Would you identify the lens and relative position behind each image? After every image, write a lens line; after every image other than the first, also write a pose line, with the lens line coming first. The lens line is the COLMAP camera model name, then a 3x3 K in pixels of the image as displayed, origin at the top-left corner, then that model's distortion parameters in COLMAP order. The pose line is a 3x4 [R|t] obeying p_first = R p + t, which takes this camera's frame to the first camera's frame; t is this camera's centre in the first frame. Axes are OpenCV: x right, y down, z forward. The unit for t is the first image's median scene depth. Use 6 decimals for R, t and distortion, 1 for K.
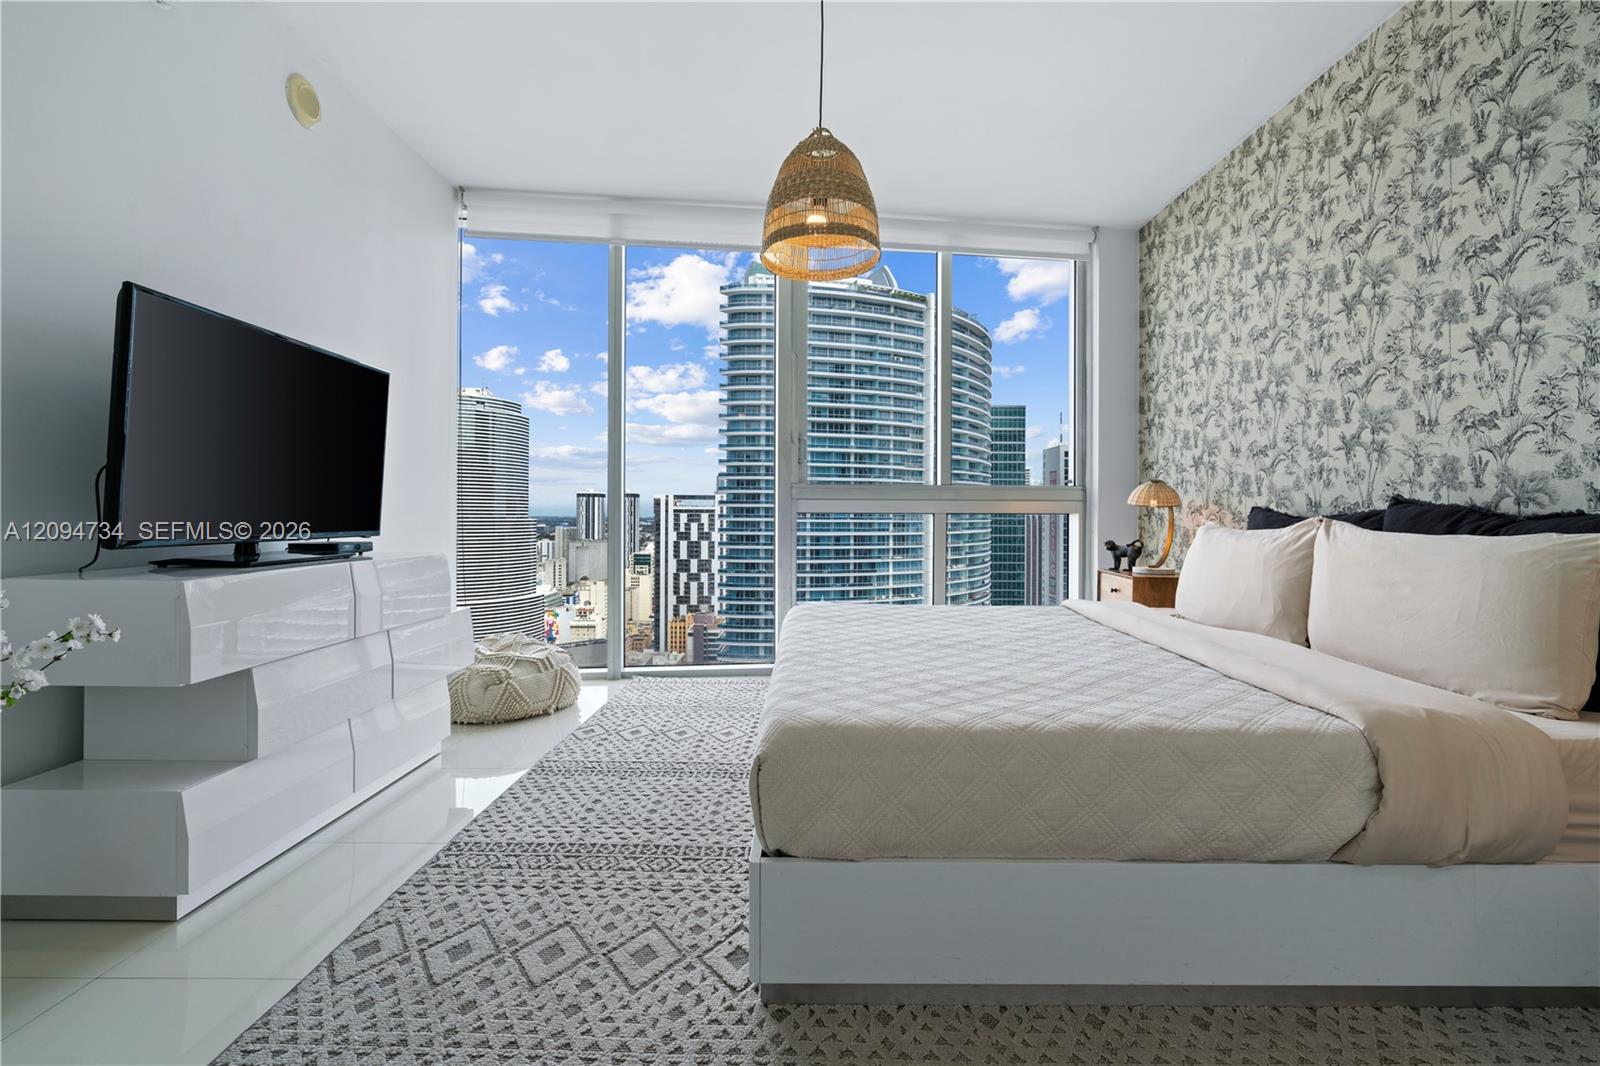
lens RADIAL K [[731.3, 0, 797.0], [0, 731.3, 510.2], [0, 0, 1]] dist [-0.000146, -0.000140]
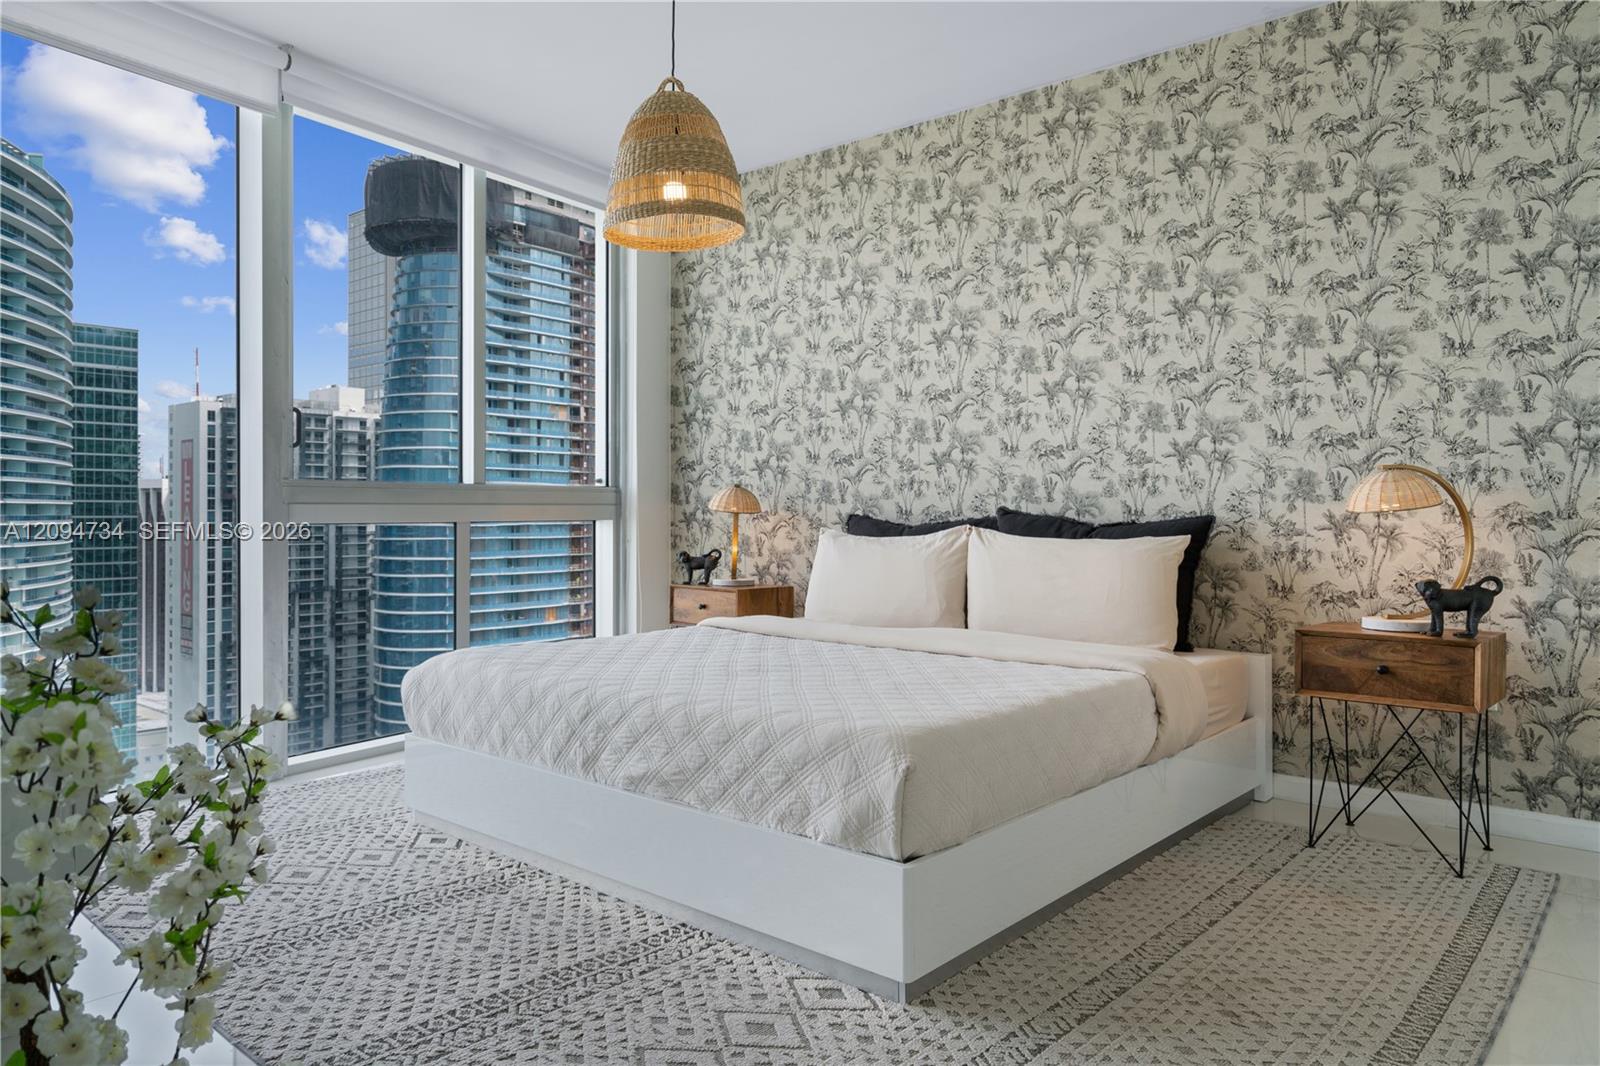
lens RADIAL K [[1082.6, 0, 816.5], [0, 1082.6, 505.8], [0, 0, 1]] dist [0.005987, 0.009271]
pose [[0.647435, -0.001210, 0.762120, -0.516137], [0.000559, 0.999999, 0.001113, -0.016245], [-0.762120, -0.000295, 0.647435, 0.036282]]
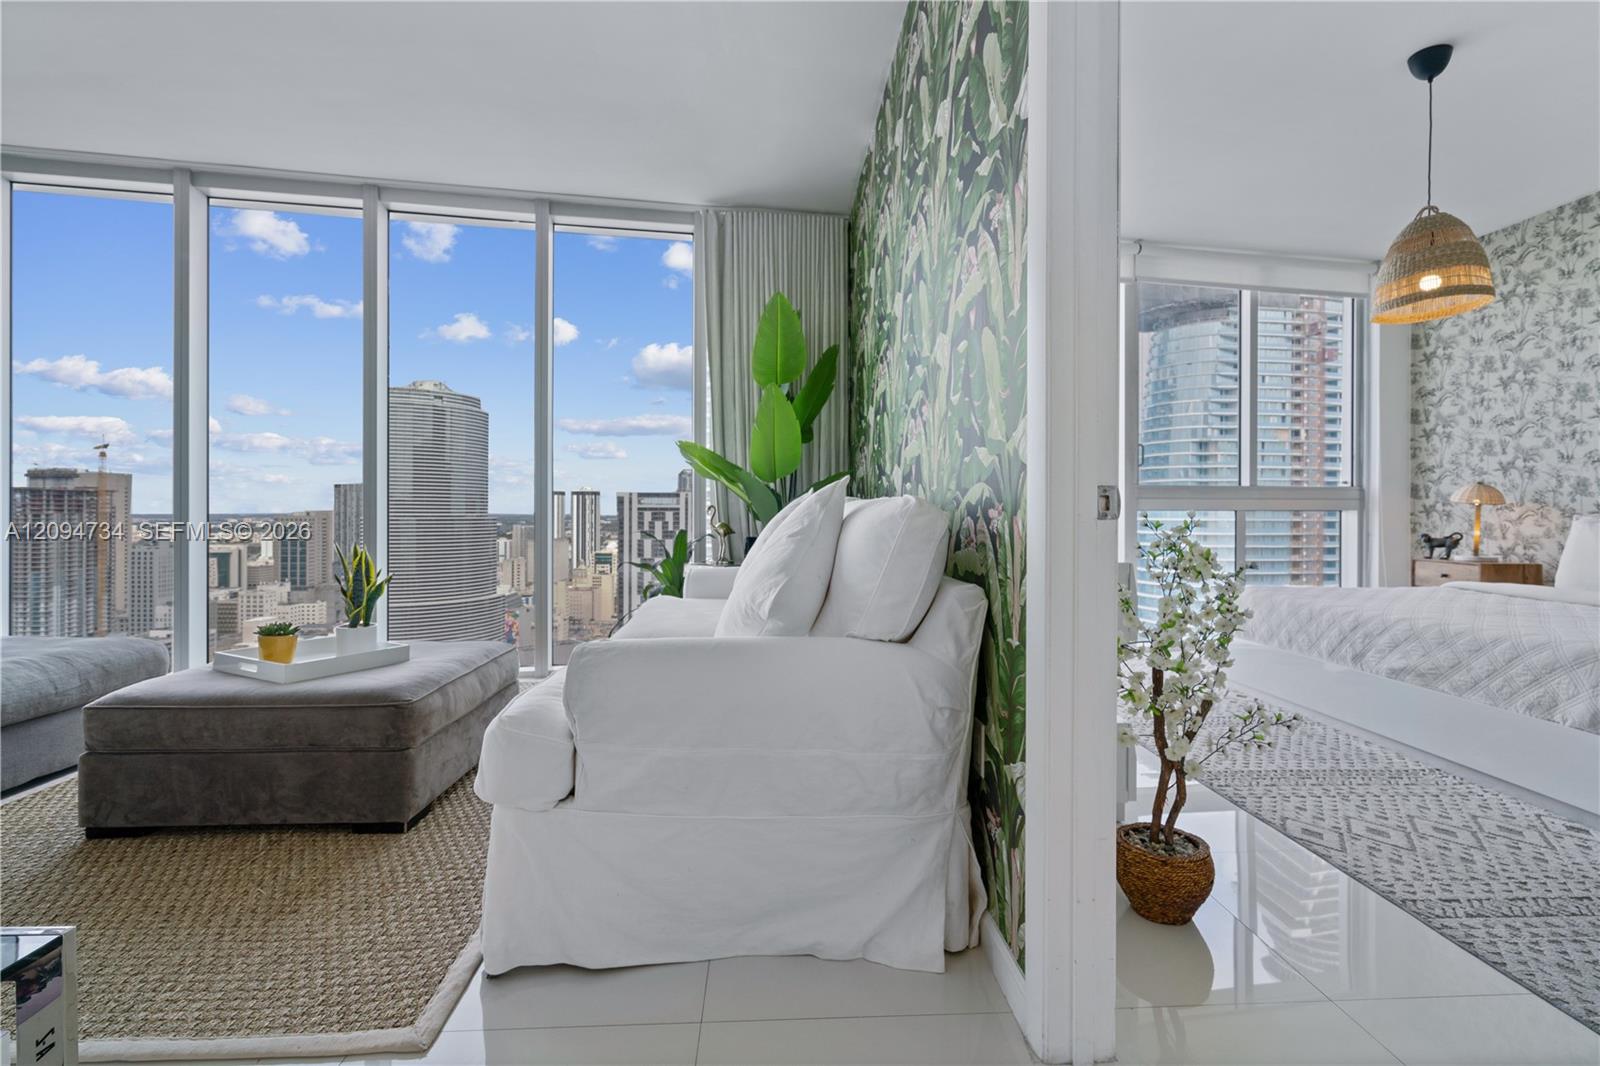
lens RADIAL K [[731.3, 0, 800.5], [0, 731.3, 512.1], [0, 0, 1]] dist [-0.000146, -0.000140]
pose [[0.998613, -0.002477, 0.052590, -0.705709], [0.002194, 0.999983, 0.005437, -0.001433], [-0.052603, -0.005314, 0.998601, -0.131616]]
